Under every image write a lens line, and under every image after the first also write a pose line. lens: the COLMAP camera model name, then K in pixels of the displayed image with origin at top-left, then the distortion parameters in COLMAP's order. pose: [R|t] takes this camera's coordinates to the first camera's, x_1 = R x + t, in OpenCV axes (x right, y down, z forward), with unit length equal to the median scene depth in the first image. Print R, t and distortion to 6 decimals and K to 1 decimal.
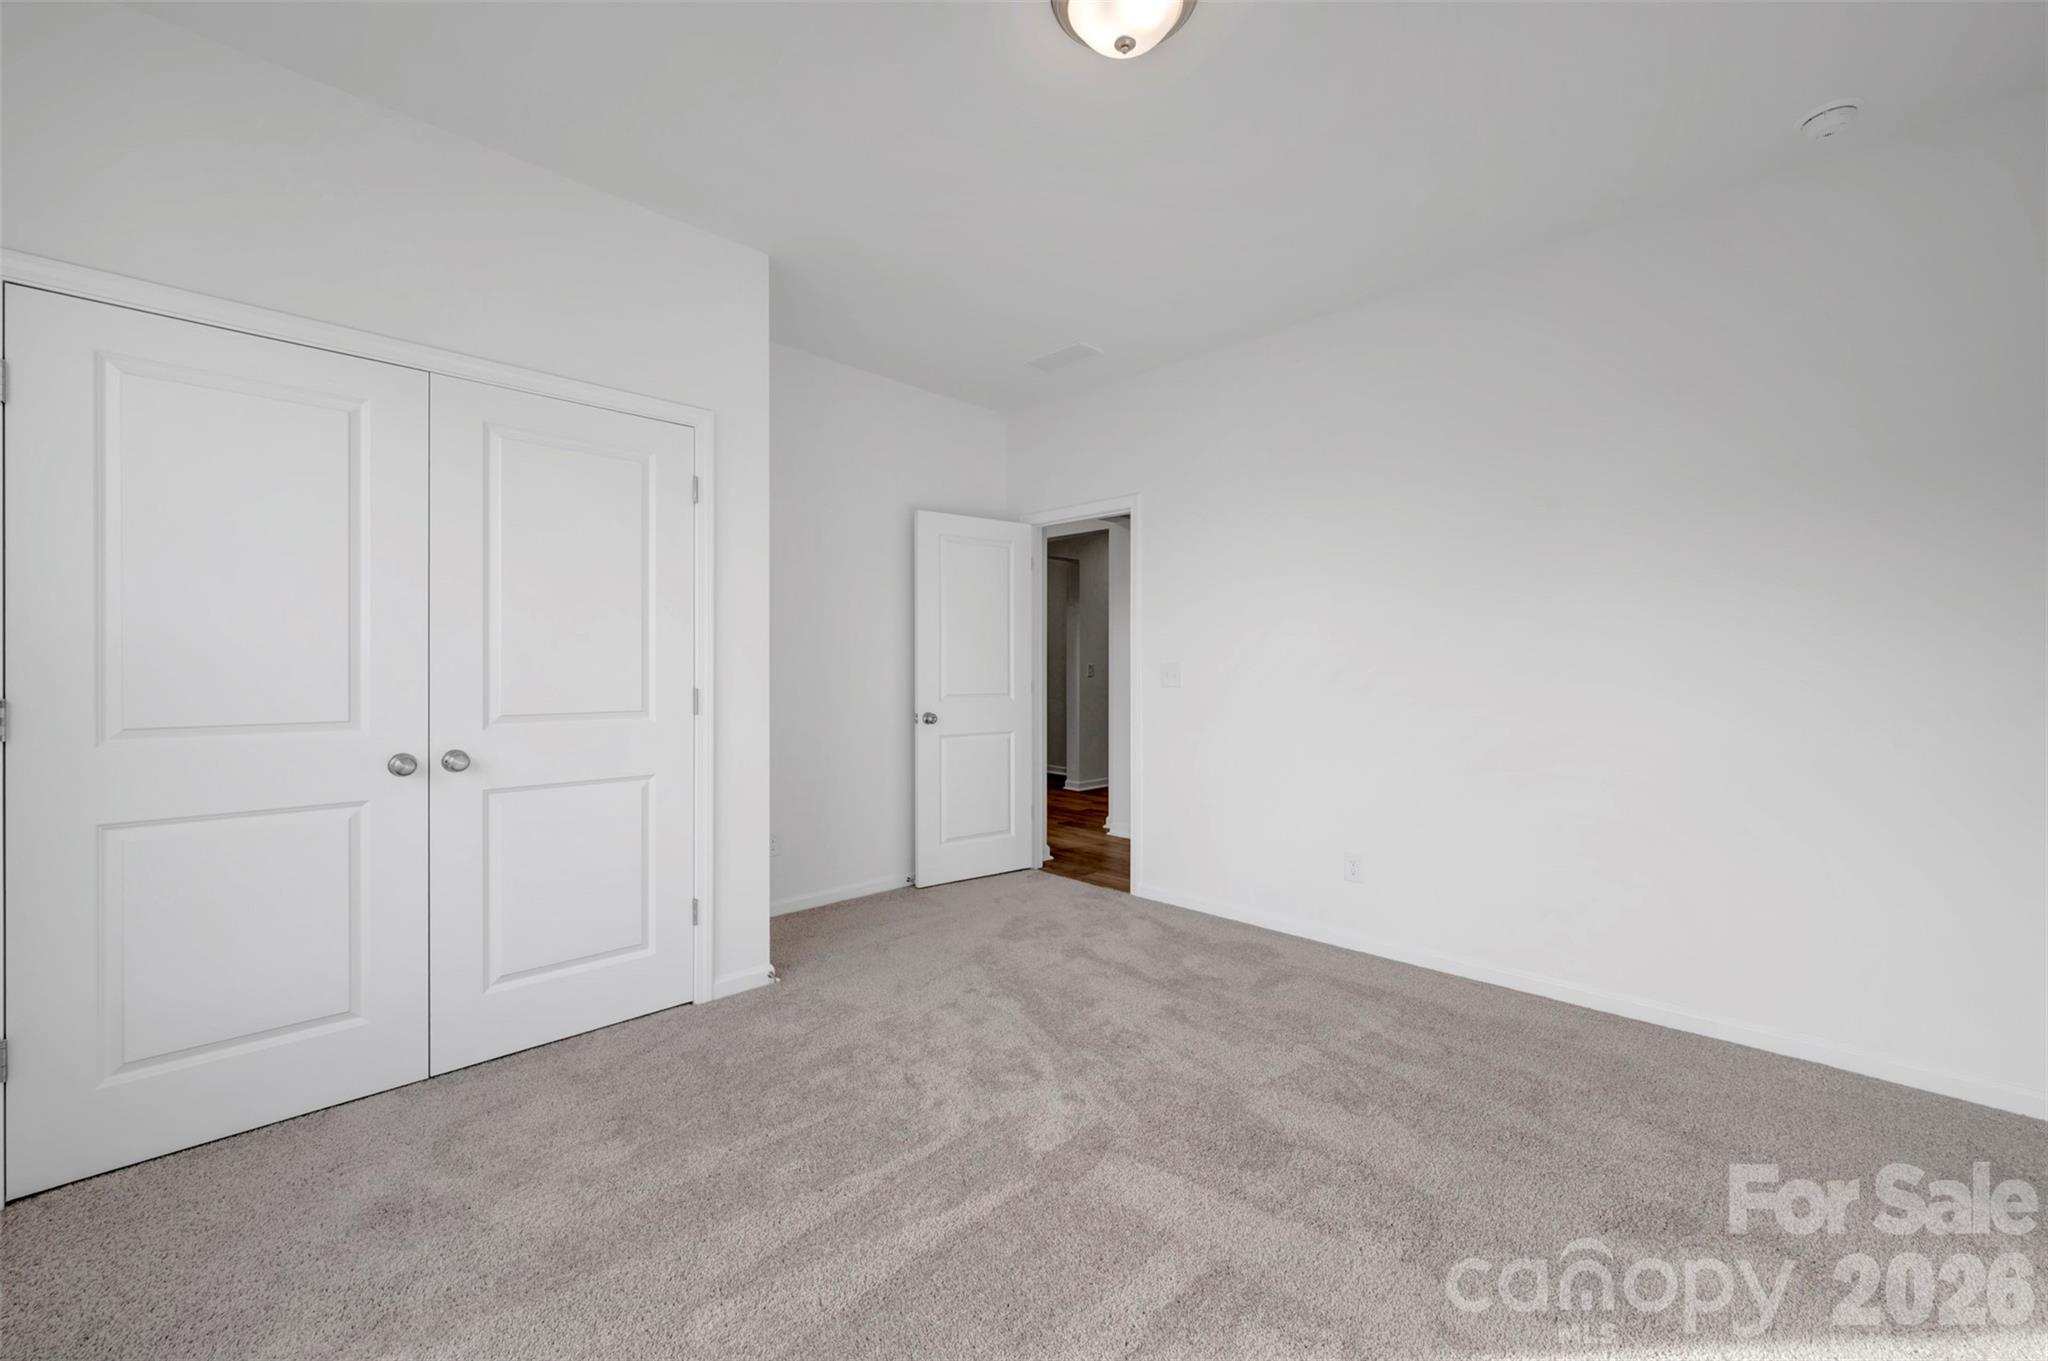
lens RADIAL K [[816.7, 0, 1029.4], [0, 816.7, 669.3], [0, 0, 1]] dist [-0.002969, 0.000588]
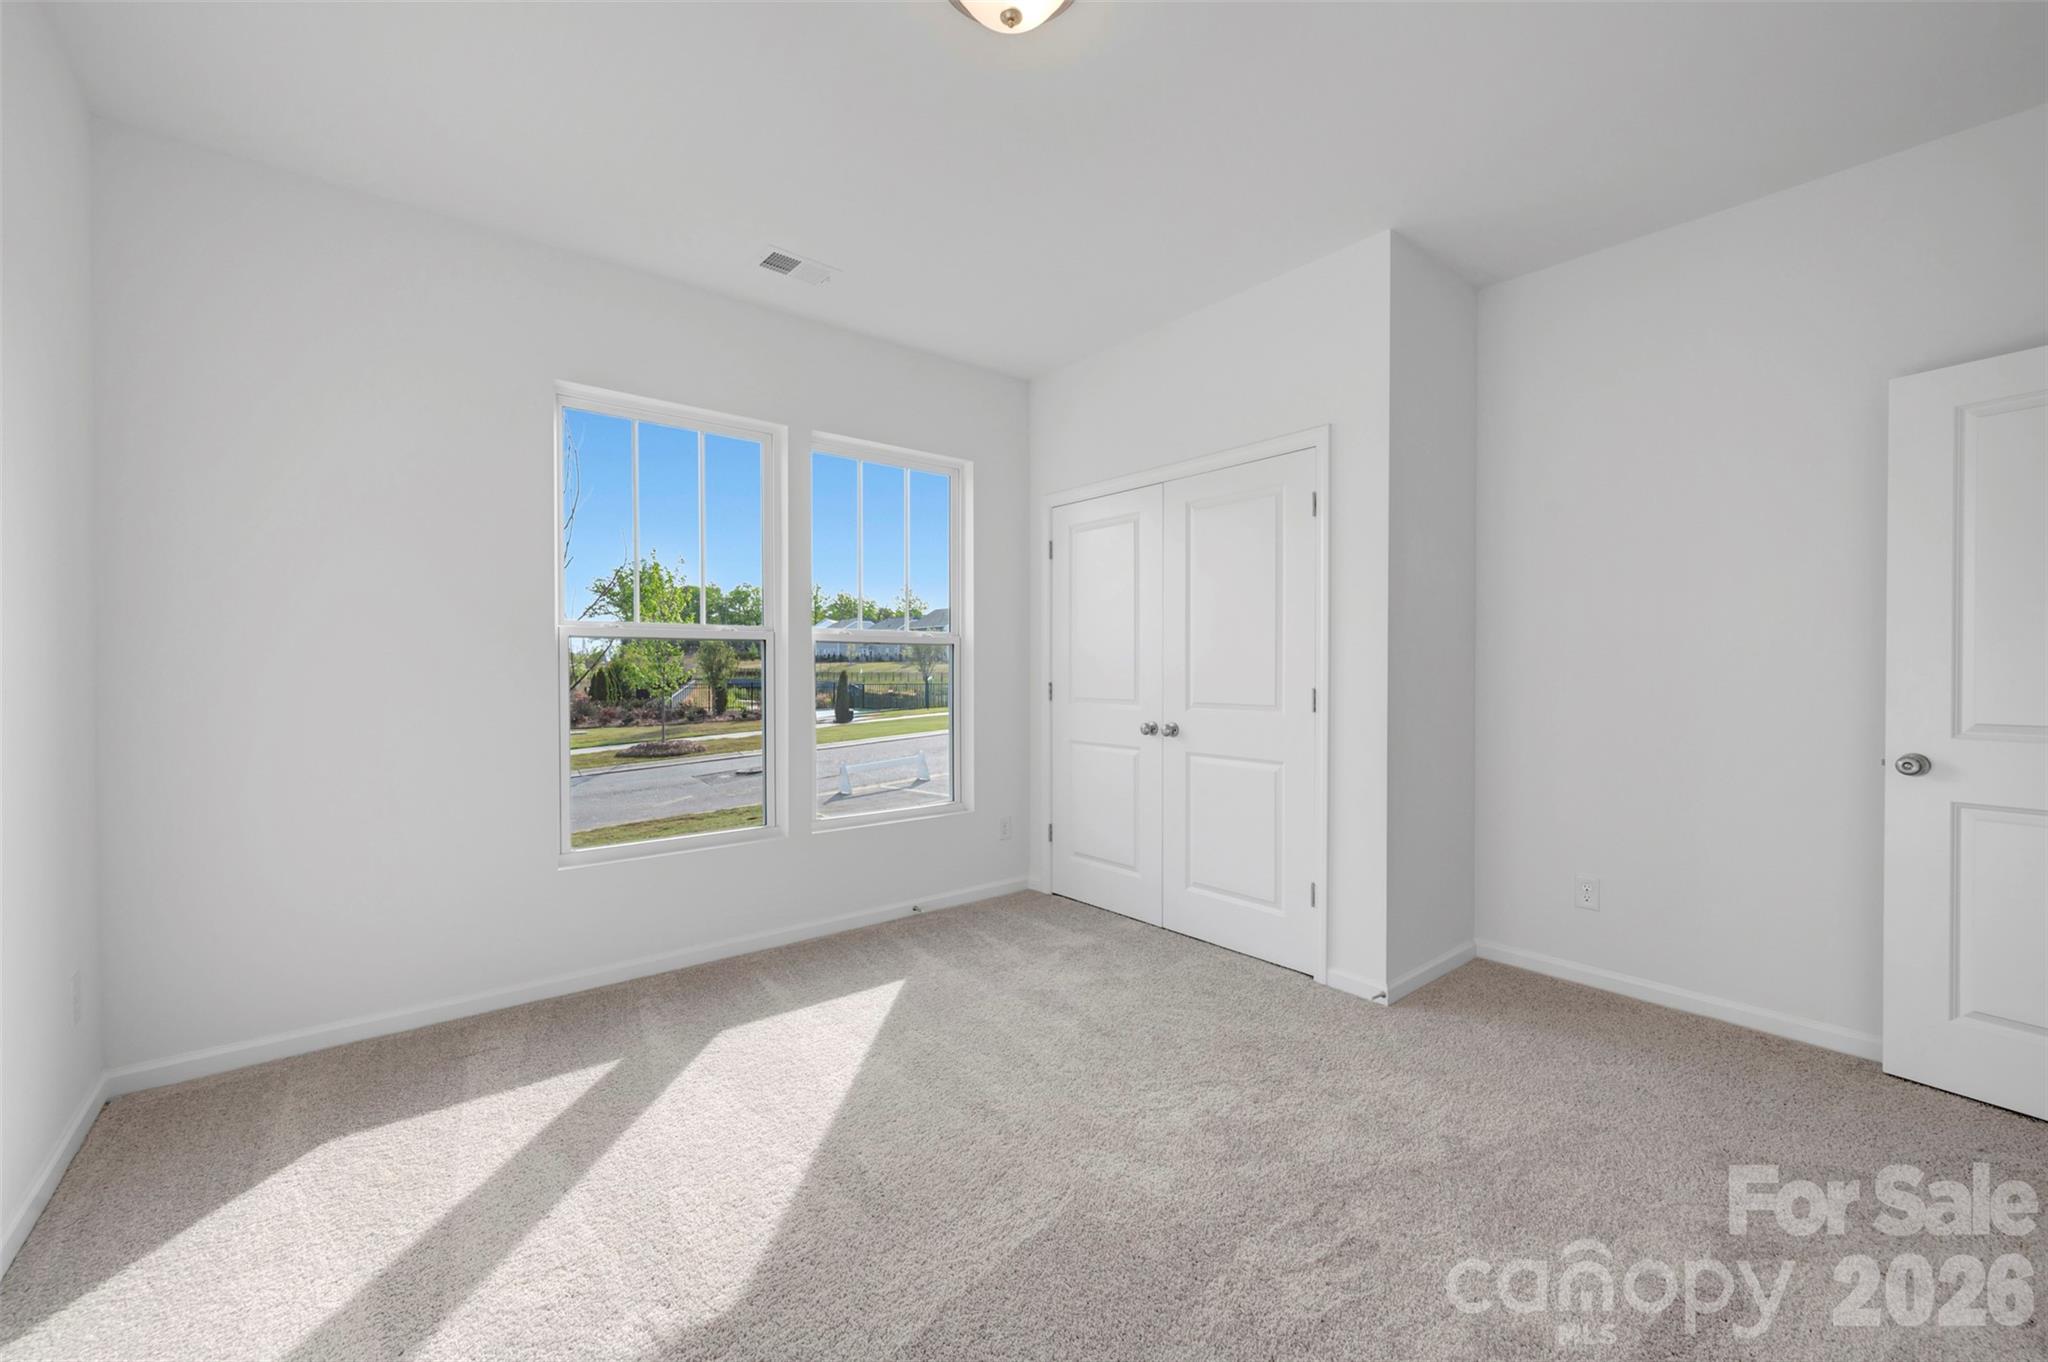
lens RADIAL K [[816.7, 0, 1032.5], [0, 816.7, 680.1], [0, 0, 1]] dist [-0.002969, 0.000588]
pose [[-0.107631, 0.009338, -0.994147, 0.829593], [-0.004004, 0.999944, 0.009826, 0.004075], [0.994183, 0.005038, -0.107588, 0.875431]]
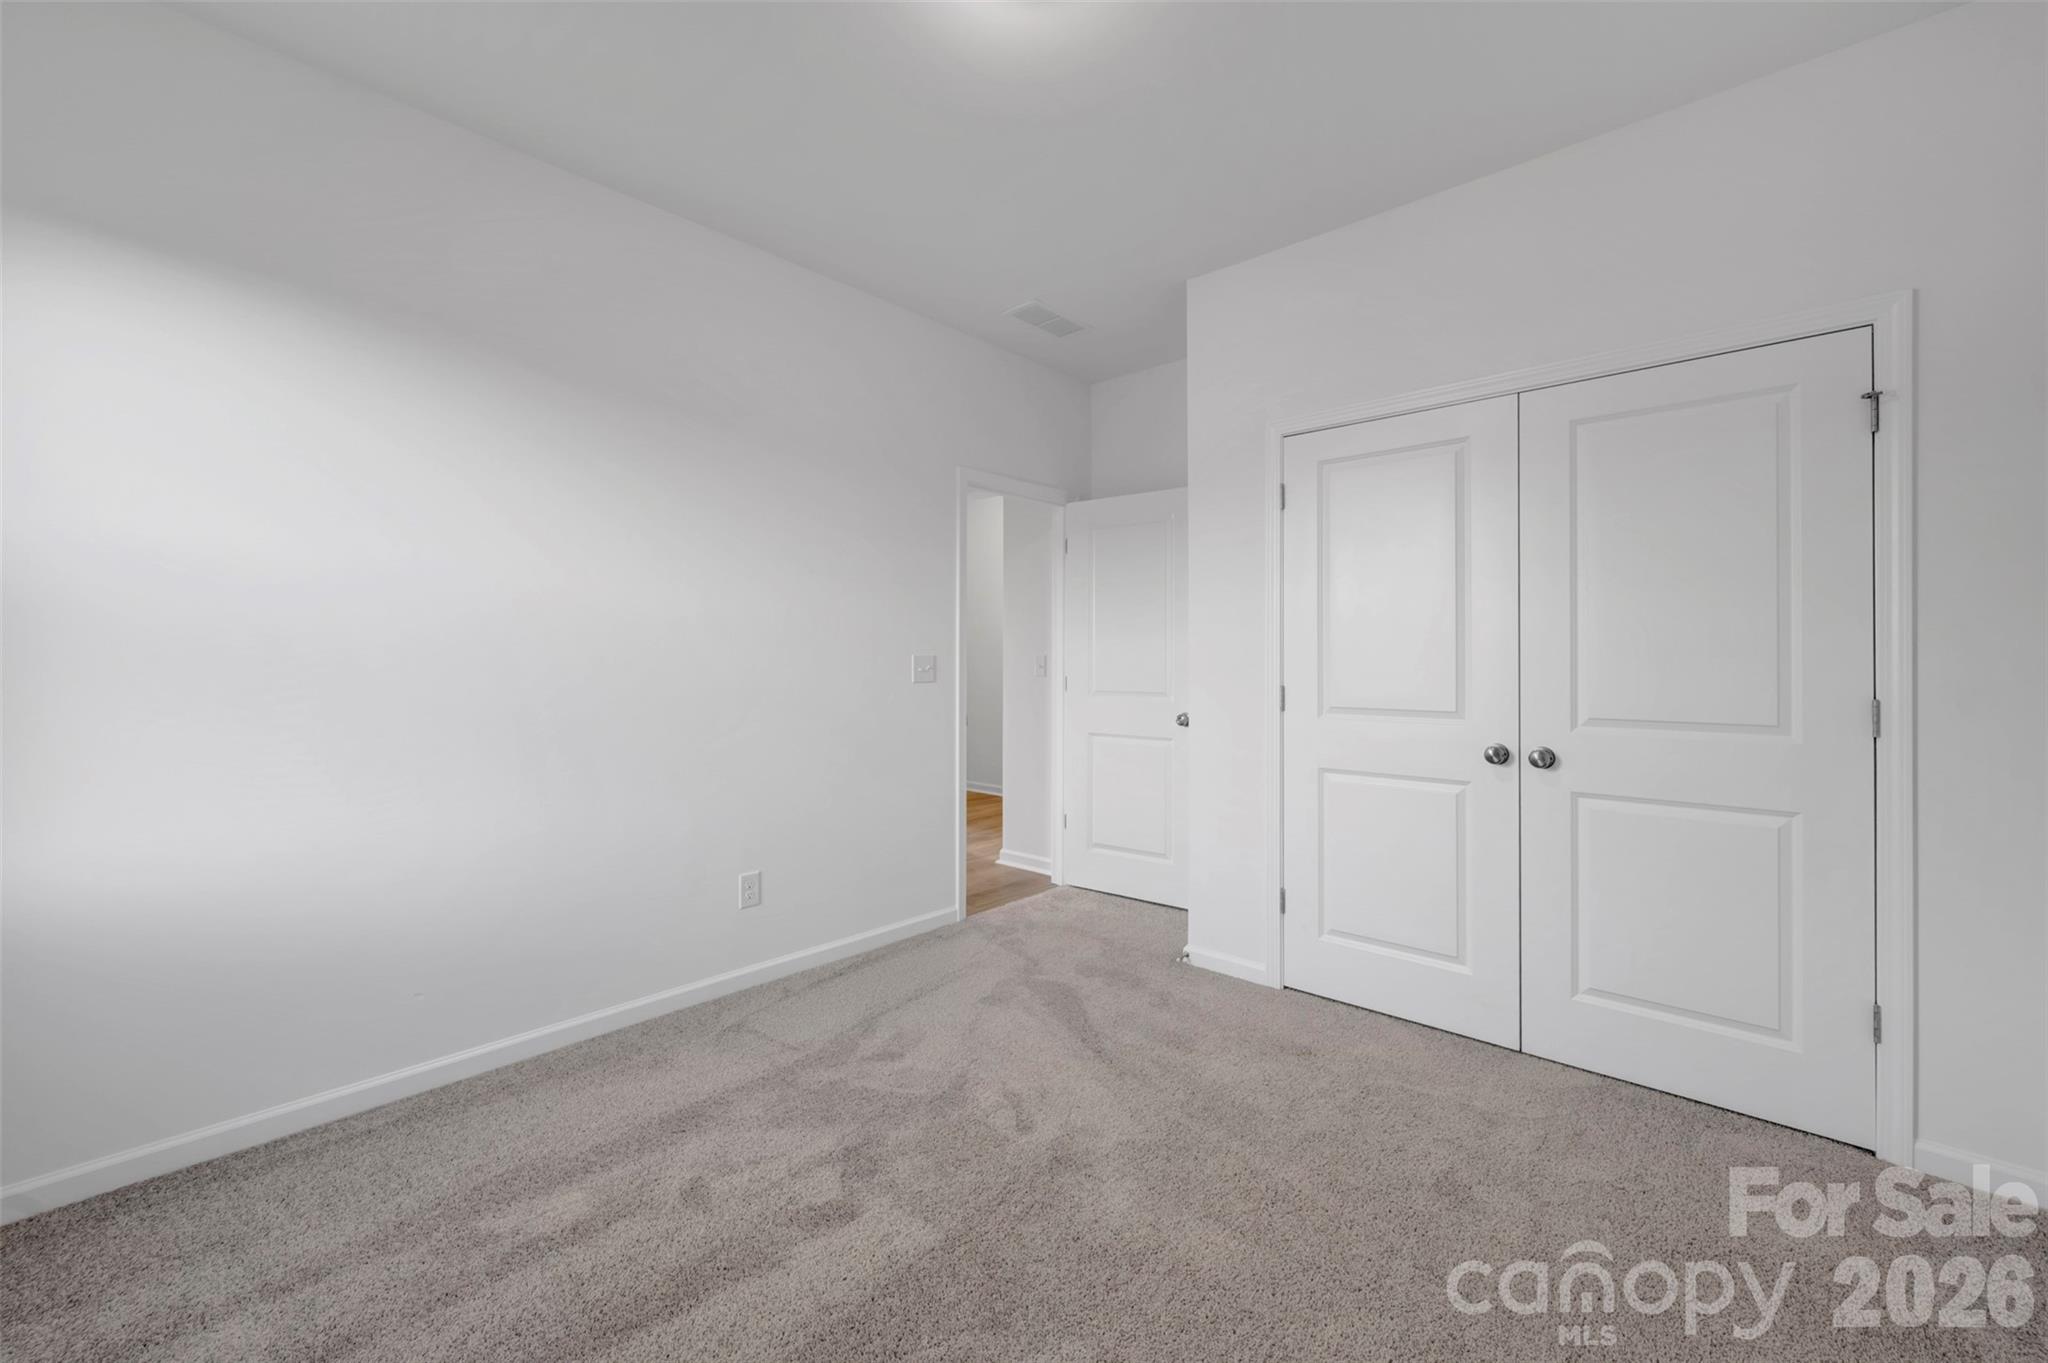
lens RADIAL K [[816.7, 0, 1030.2], [0, 816.7, 659.7], [0, 0, 1]] dist [-0.002969, 0.000588]
pose [[0.052025, -0.004426, -0.998636, 0.289267], [-0.011205, 0.999925, -0.005016, -0.000961], [0.998583, 0.011450, 0.051971, 0.284026]]
